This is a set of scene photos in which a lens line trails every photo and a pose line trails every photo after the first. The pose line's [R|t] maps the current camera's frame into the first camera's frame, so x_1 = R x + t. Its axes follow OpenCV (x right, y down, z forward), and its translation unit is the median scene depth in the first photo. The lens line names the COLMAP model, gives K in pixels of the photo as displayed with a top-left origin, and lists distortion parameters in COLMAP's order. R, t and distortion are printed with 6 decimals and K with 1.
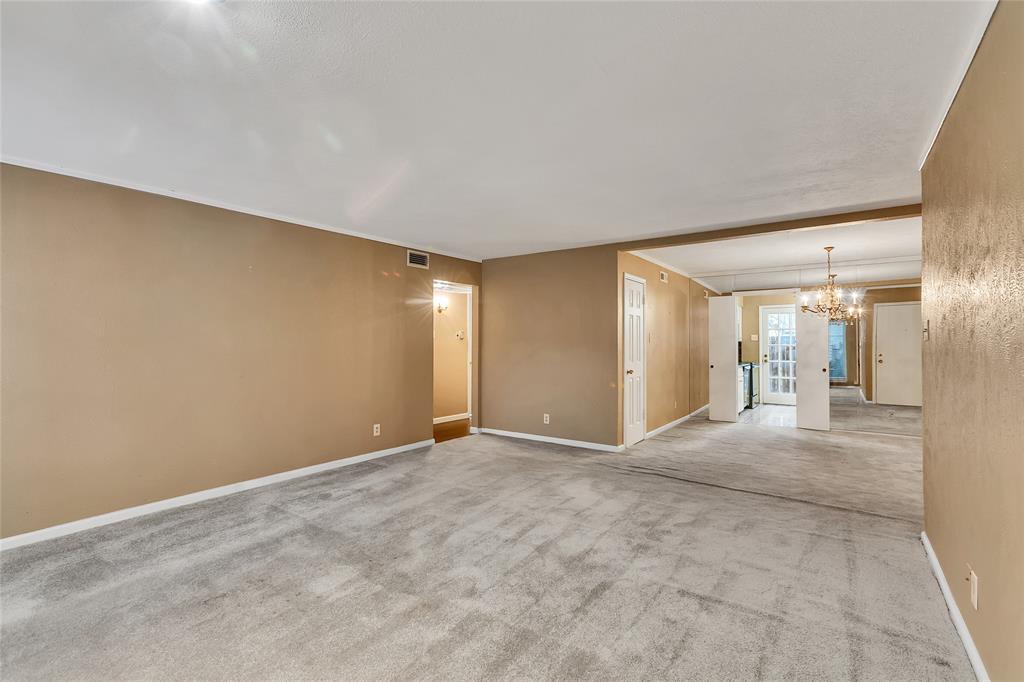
lens RADIAL K [[461.8, 0, 512.0], [0, 461.8, 341.0], [0, 0, 1]] dist [-0.002801, 0.000050]
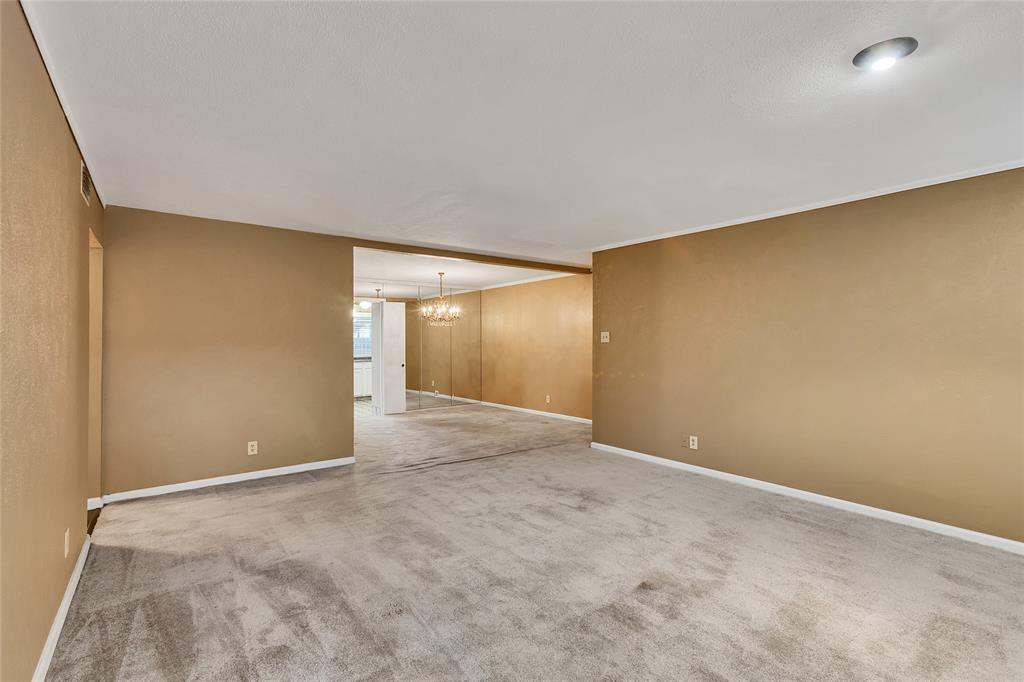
lens RADIAL K [[461.8, 0, 512.0], [0, 461.8, 341.0], [0, 0, 1]] dist [-0.002801, 0.000050]
pose [[0.290495, 0.002672, 0.956873, -0.713564], [0.004129, 0.999983, -0.004046, 0.002558], [-0.956868, 0.005127, 0.290479, 0.538812]]
